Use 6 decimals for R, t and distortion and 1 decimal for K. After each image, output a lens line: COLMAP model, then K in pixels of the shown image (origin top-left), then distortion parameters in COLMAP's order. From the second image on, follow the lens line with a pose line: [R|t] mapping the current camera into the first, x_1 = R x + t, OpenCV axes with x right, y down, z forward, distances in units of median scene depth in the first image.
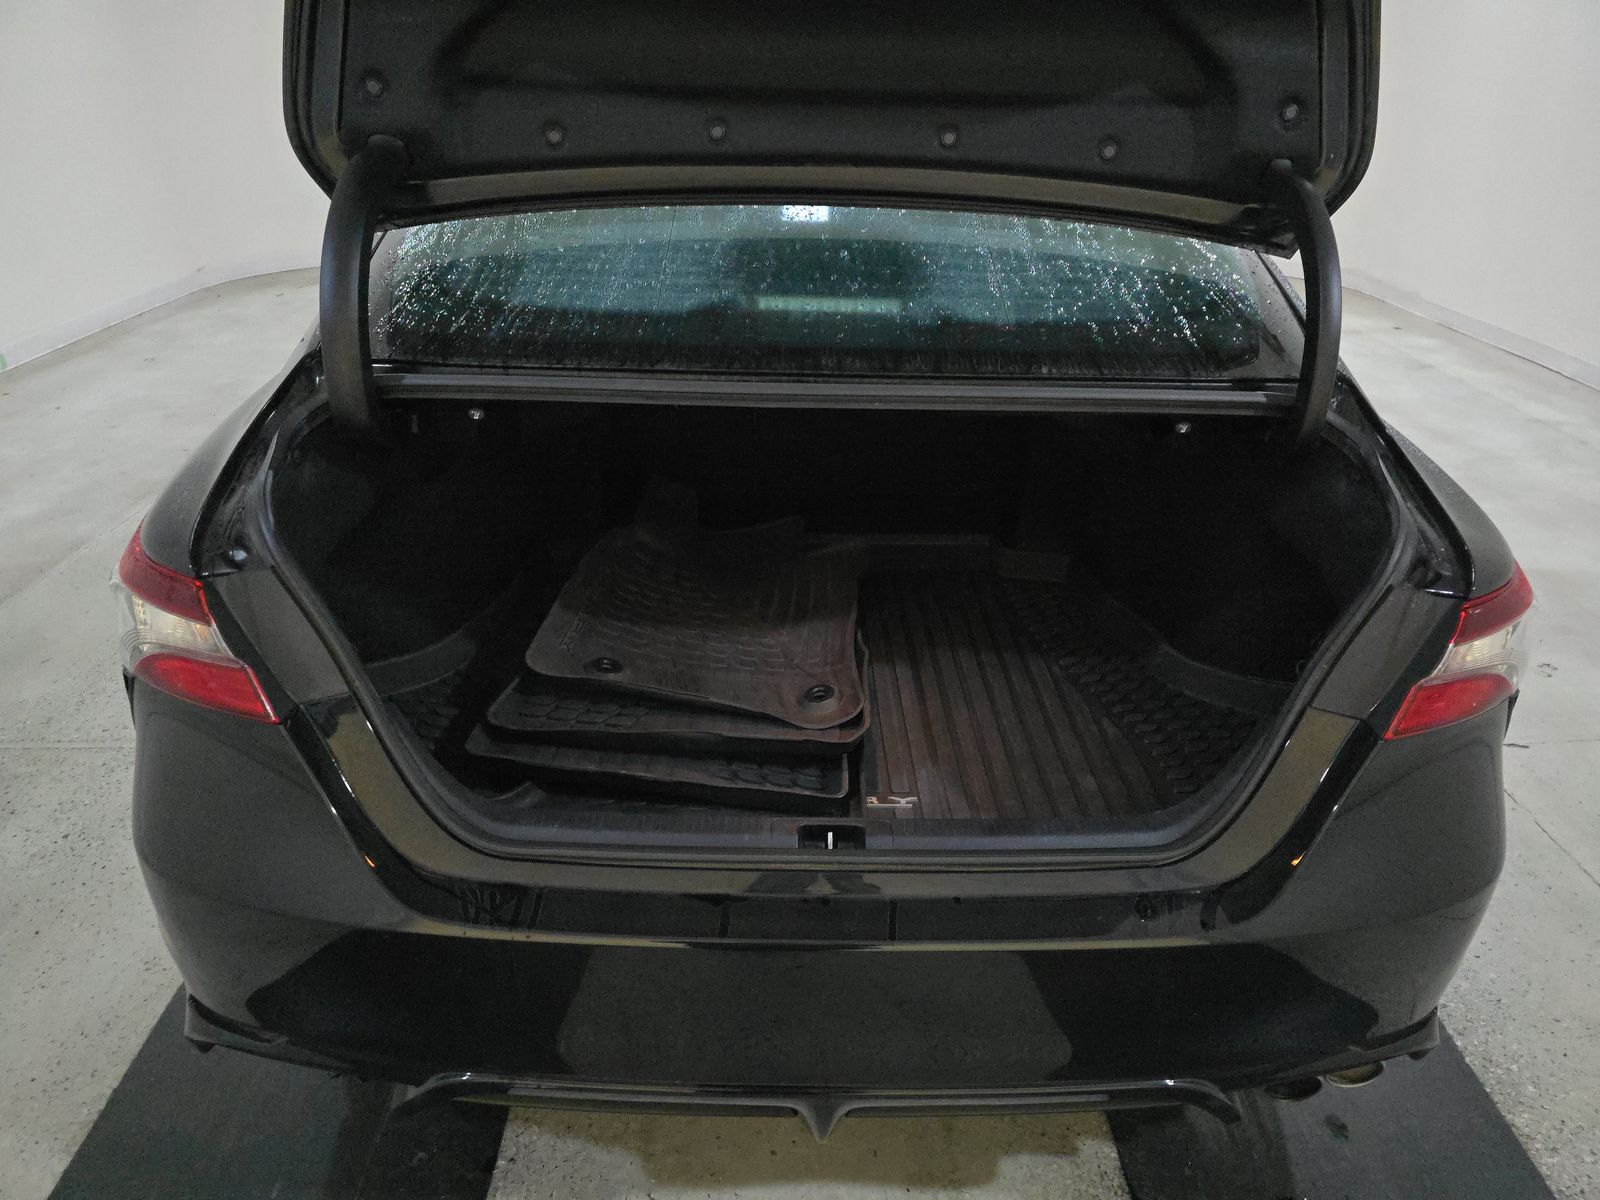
lens RADIAL K [[1090.9, 0, 797.4], [0, 1090.9, 598.4], [0, 0, 1]] dist [0.047234, -0.037800]
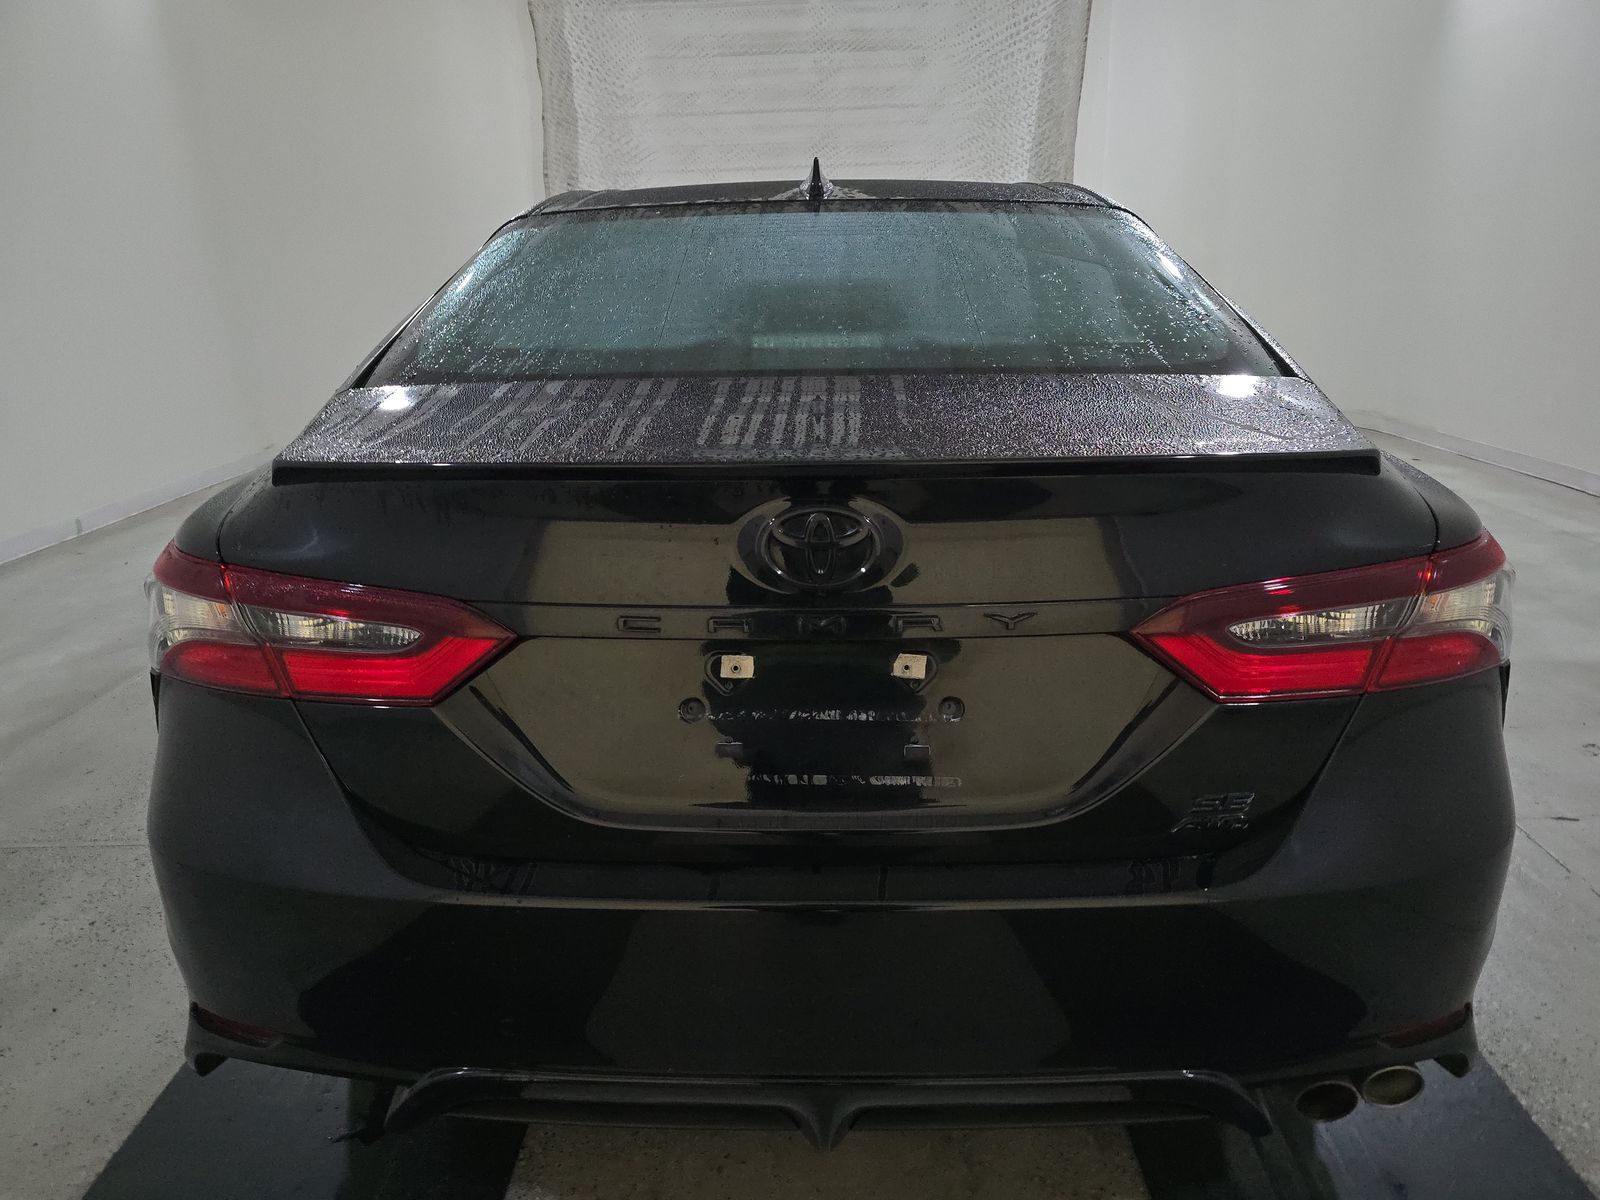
lens RADIAL K [[1090.9, 0, 797.6], [0, 1090.9, 599.9], [0, 0, 1]] dist [0.047234, -0.037800]
pose [[0.998802, -0.027807, -0.040272, 0.046484], [0.020693, 0.985675, -0.167383, 0.166398], [0.044350, 0.166349, 0.985069, -0.021540]]
